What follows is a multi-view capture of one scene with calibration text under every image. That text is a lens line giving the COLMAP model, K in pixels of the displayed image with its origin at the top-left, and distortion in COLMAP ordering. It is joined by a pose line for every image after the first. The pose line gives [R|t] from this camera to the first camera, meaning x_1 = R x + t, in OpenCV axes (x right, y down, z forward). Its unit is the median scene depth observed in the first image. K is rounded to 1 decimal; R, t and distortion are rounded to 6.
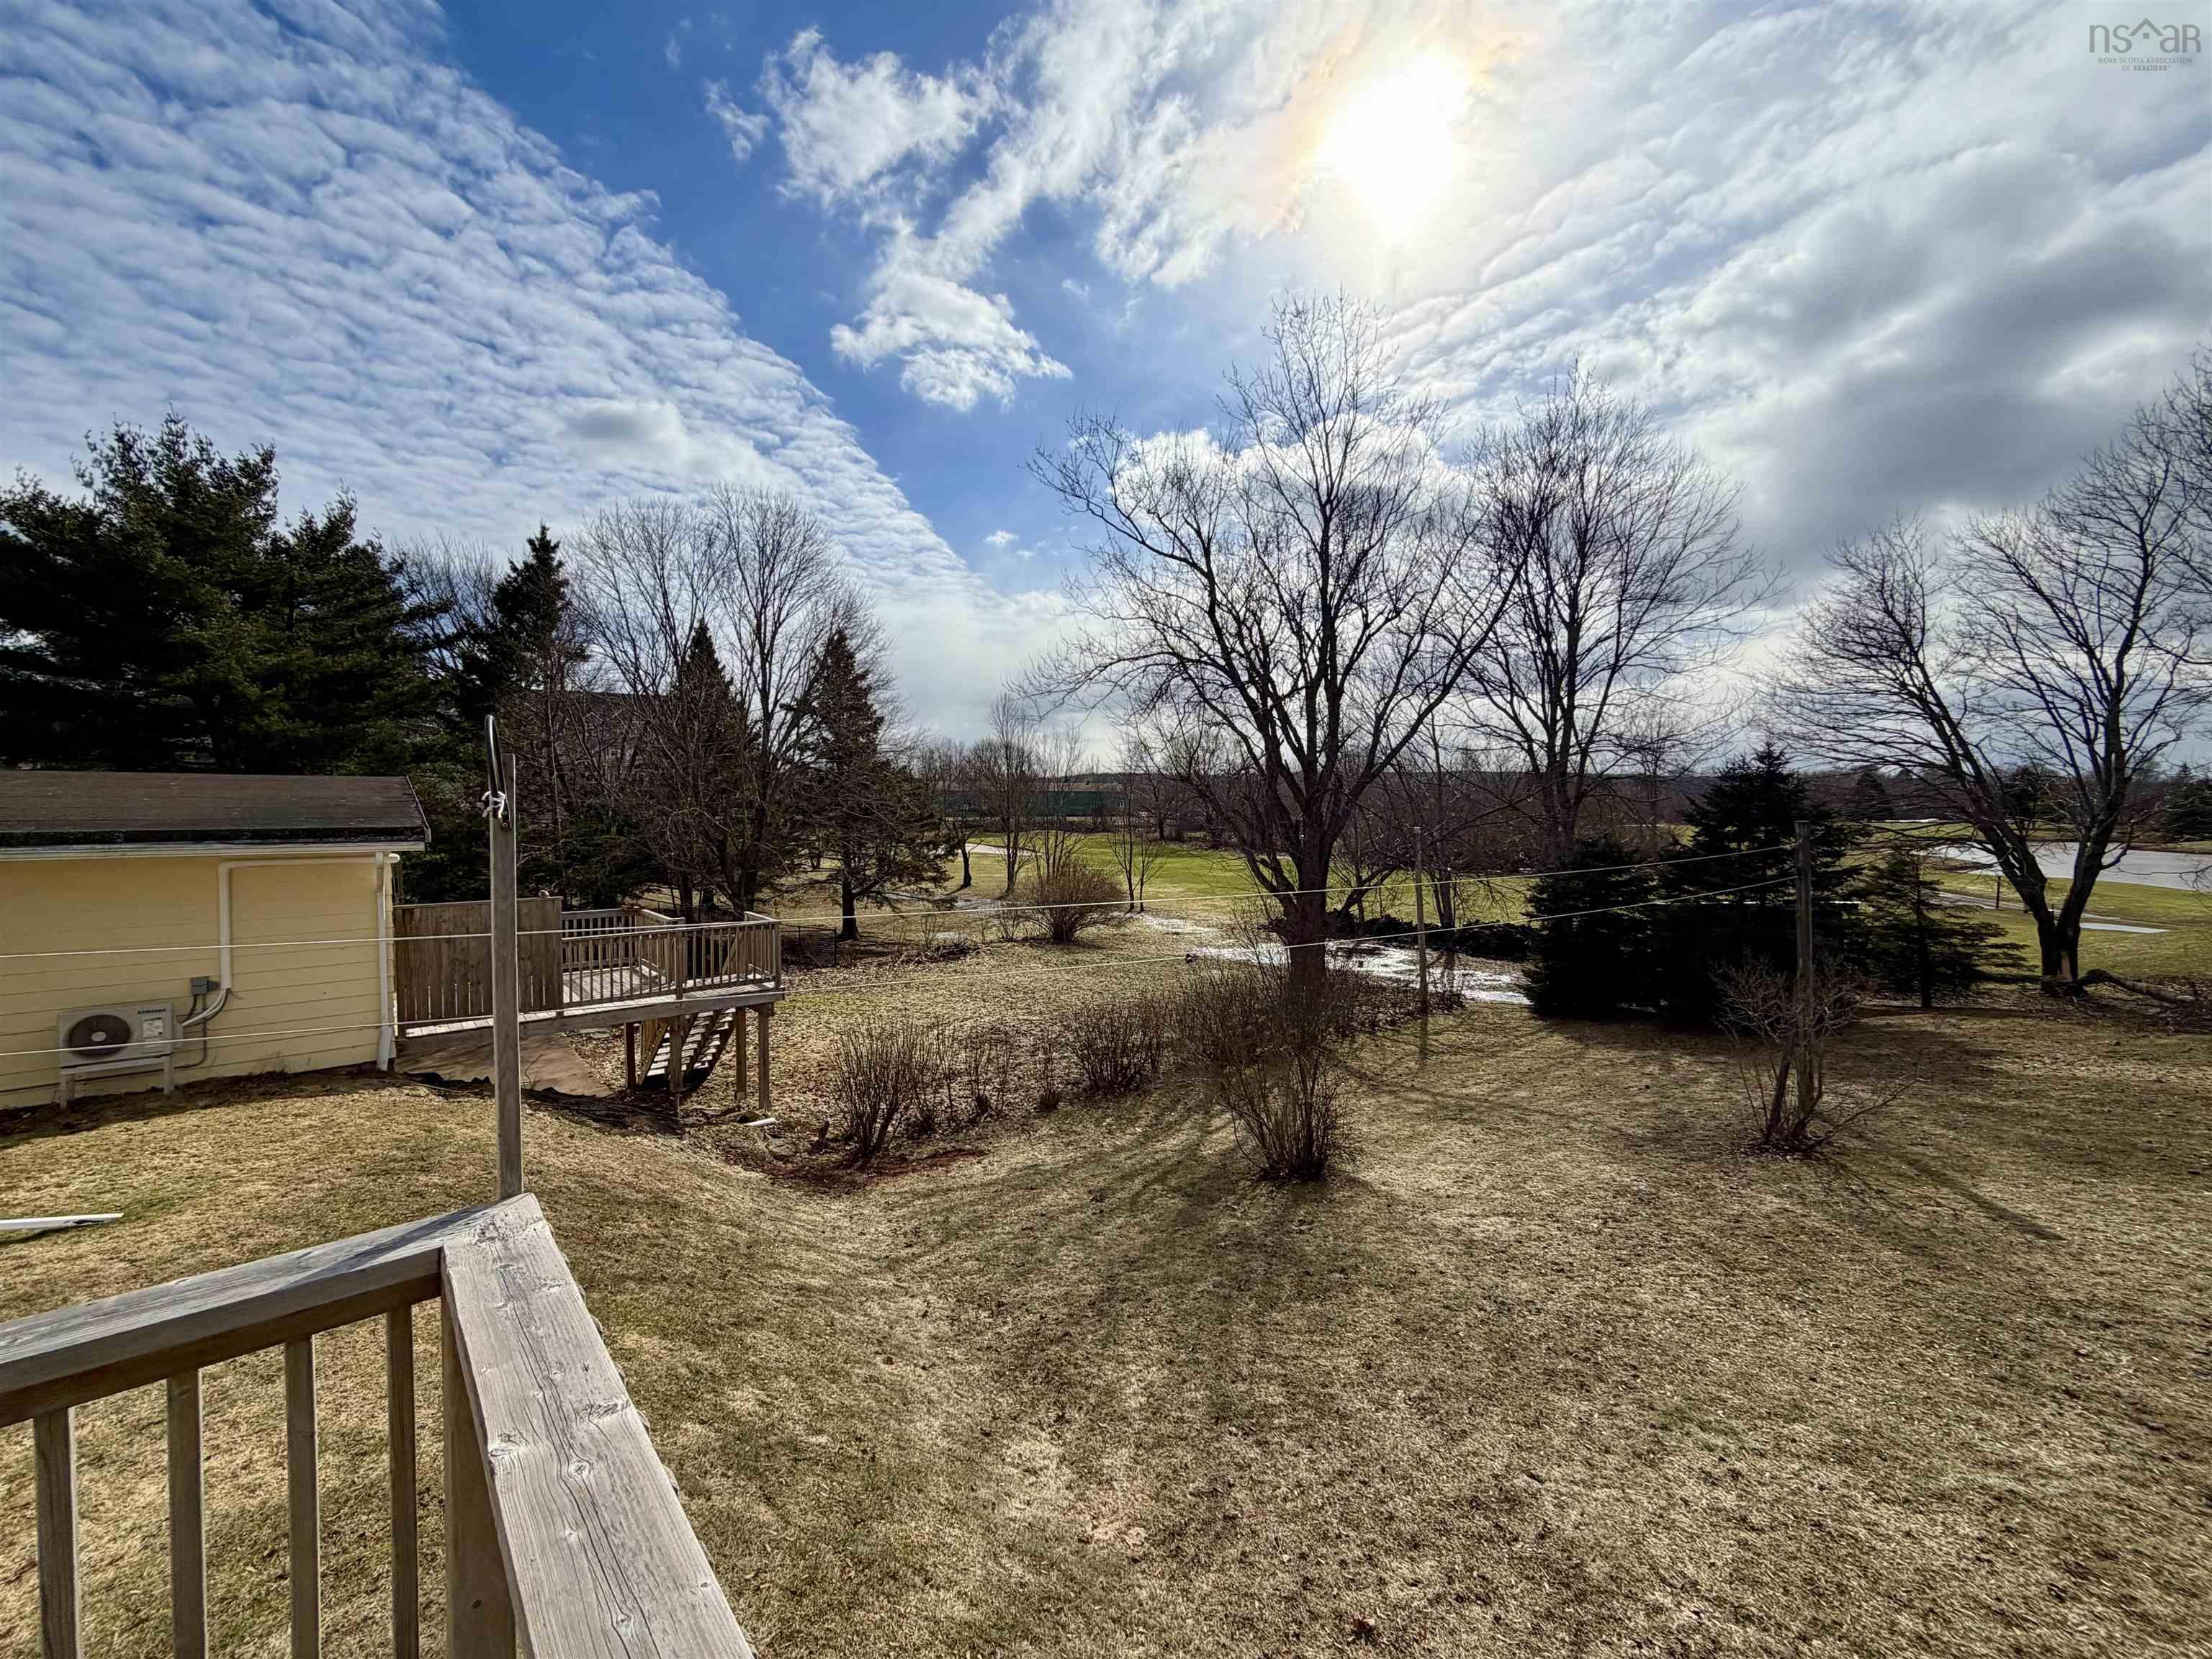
lens RADIAL K [[885.5, 0, 1106.0], [0, 885.5, 829.5], [0, 0, 1]] dist [0.001850, -0.000216]
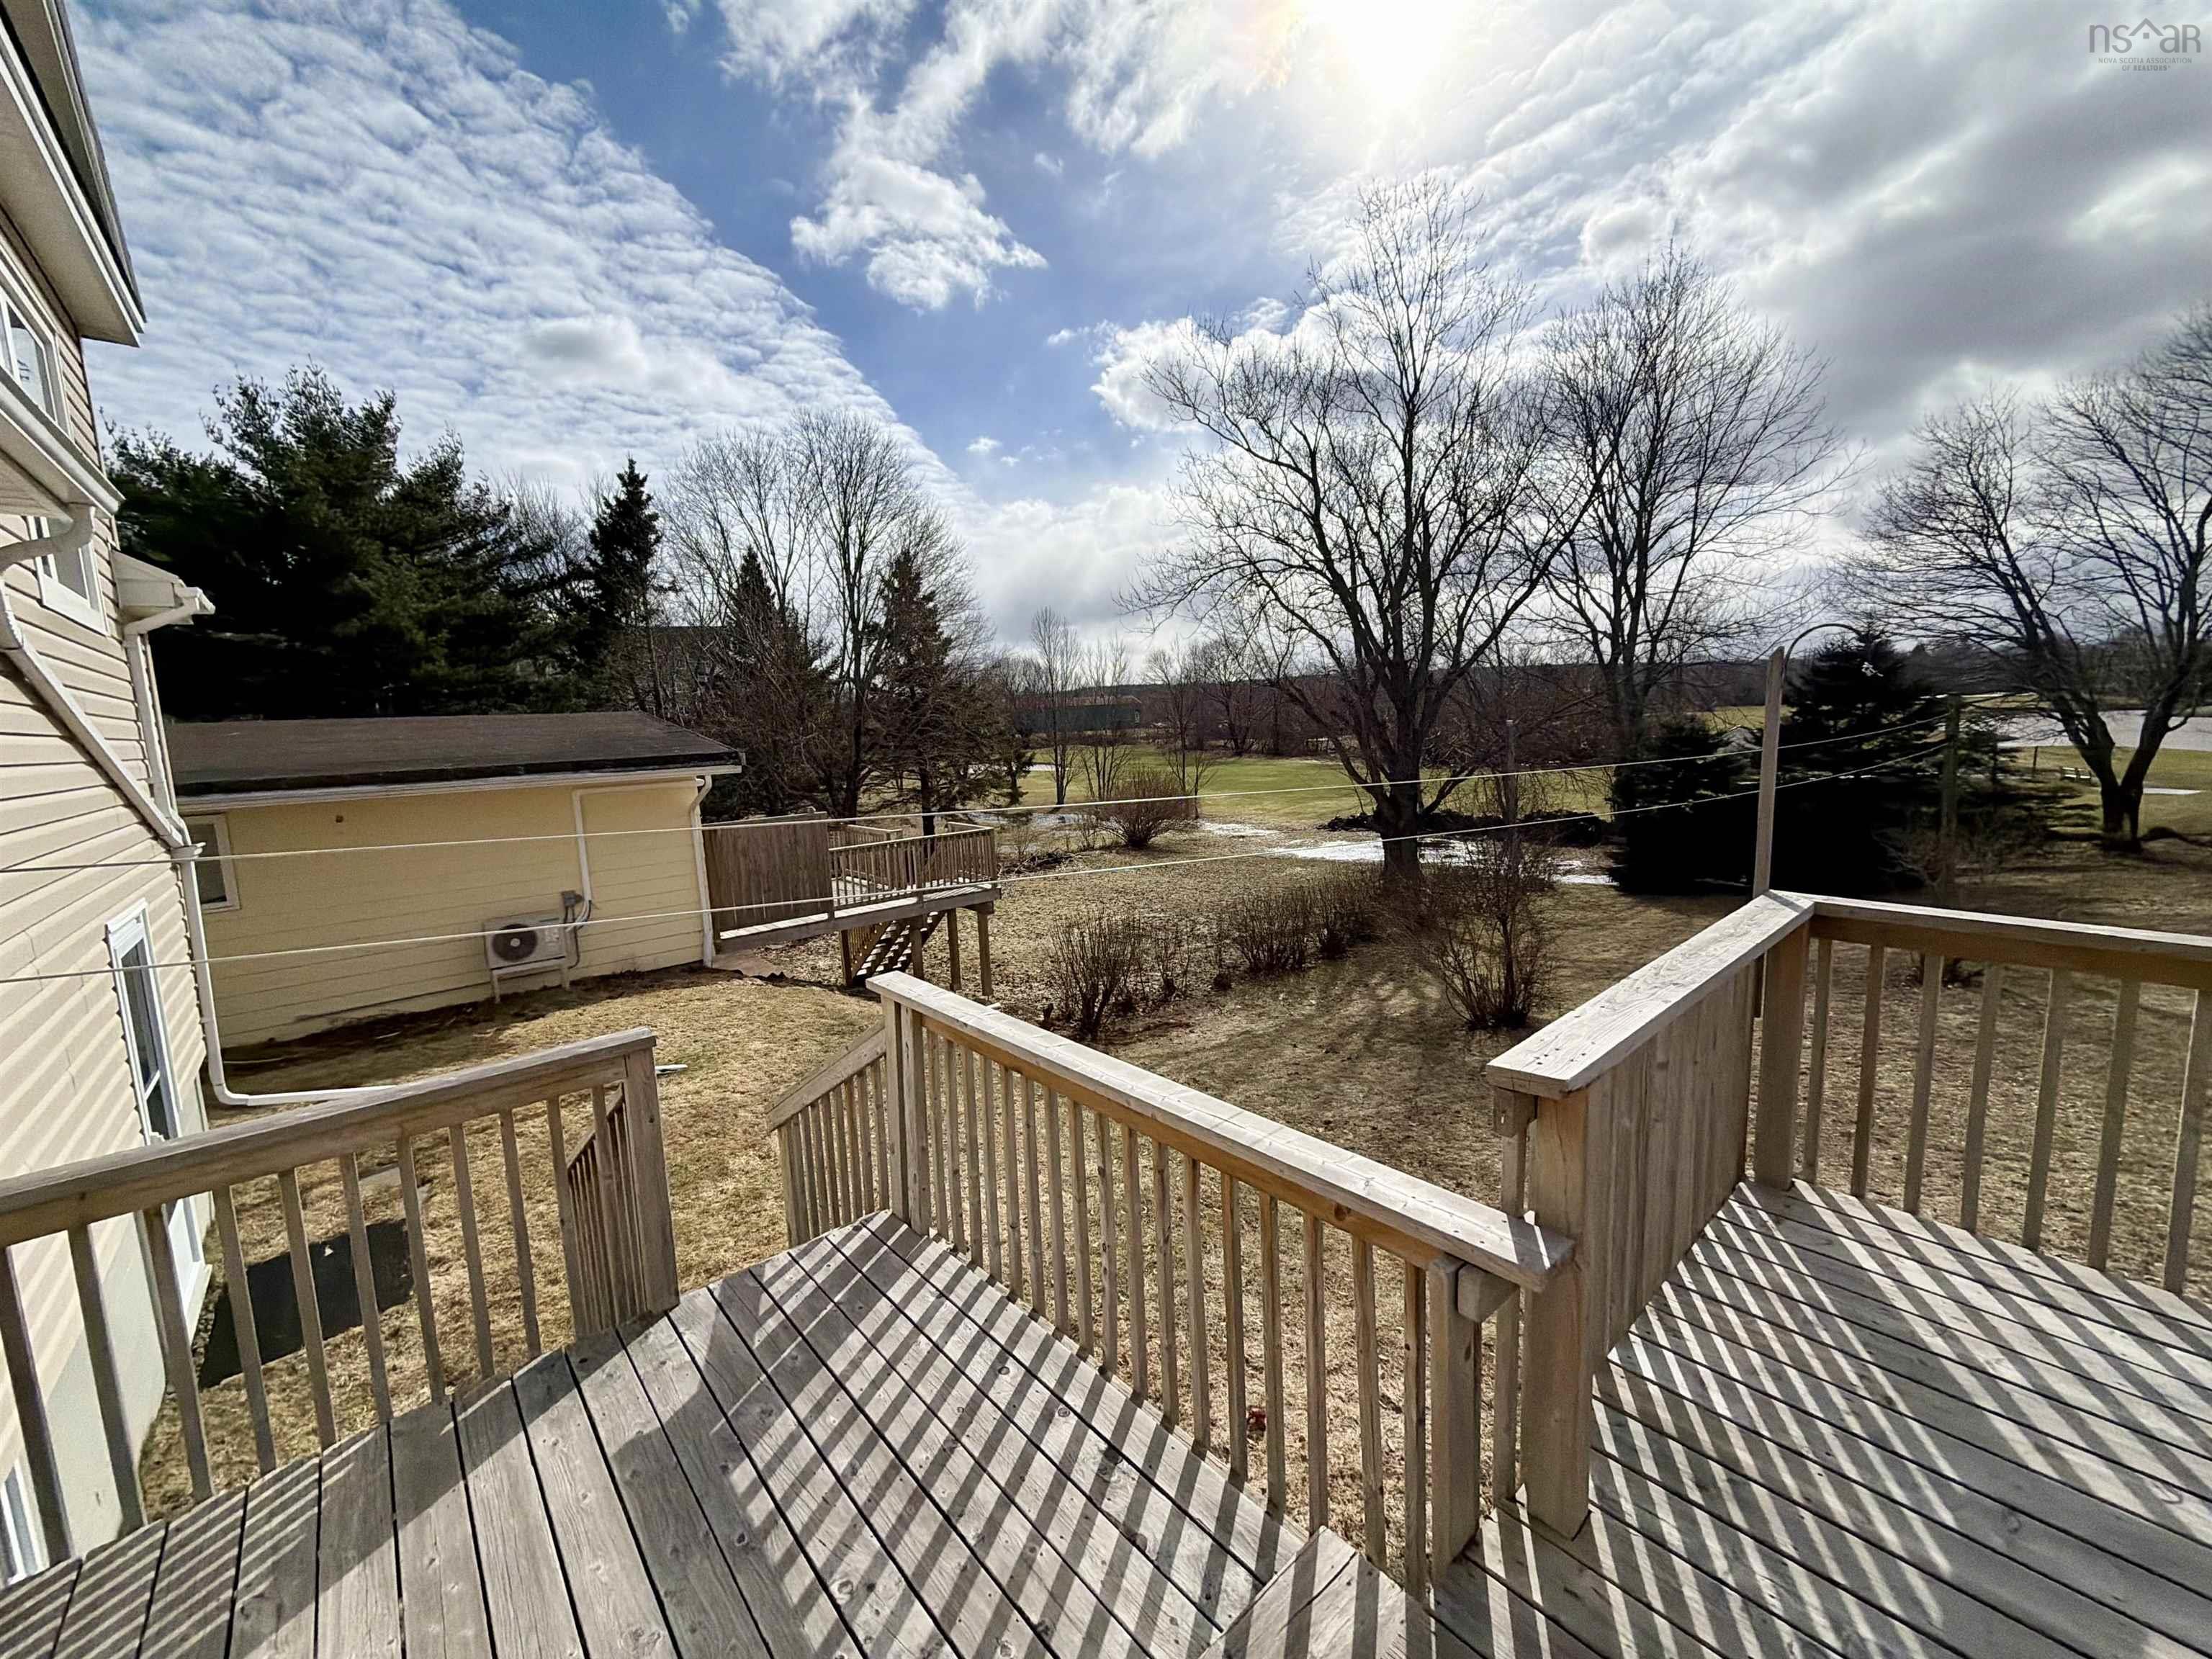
lens RADIAL K [[884.0, 0, 1099.2], [0, 884.0, 836.0], [0, 0, 1]] dist [0.000421, -0.000636]
pose [[0.998998, -0.044273, -0.006612, -0.114953], [0.044719, 0.993636, 0.103378, 0.003008], [0.001993, -0.103570, 0.994620, -0.044268]]
